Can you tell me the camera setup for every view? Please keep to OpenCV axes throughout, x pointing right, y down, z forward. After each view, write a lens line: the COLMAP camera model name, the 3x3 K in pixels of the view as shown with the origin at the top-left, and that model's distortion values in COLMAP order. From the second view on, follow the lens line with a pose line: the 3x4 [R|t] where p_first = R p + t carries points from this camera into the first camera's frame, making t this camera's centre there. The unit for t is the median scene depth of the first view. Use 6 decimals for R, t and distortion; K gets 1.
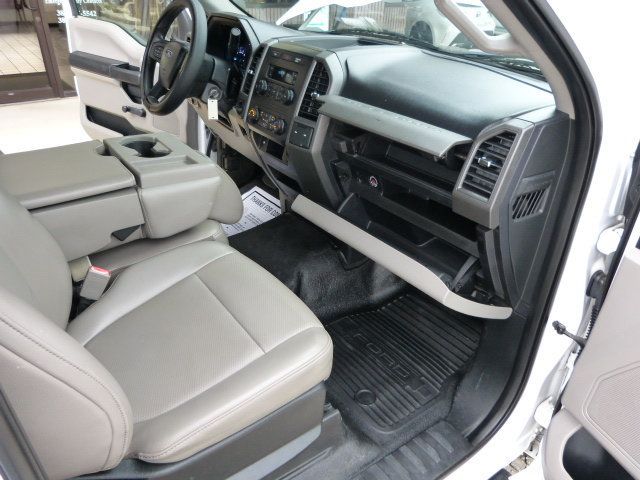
lens RADIAL K [[452.8, 0, 320.4], [0, 452.8, 253.9], [0, 0, 1]] dist [-0.056460, 0.036451]
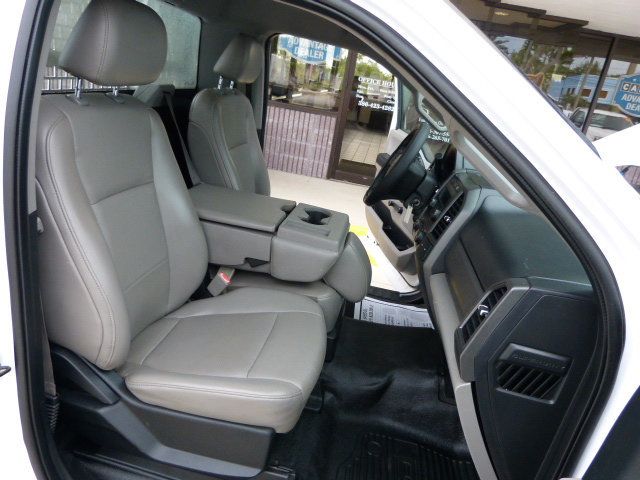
lens RADIAL K [[452.8, 0, 320.4], [0, 452.8, 253.9], [0, 0, 1]] dist [-0.056460, 0.036451]
pose [[0.712369, 0.334404, -0.617012, 0.521608], [-0.478740, 0.874411, -0.078820, -0.055976], [0.513165, 0.351537, 0.782997, 0.038086]]
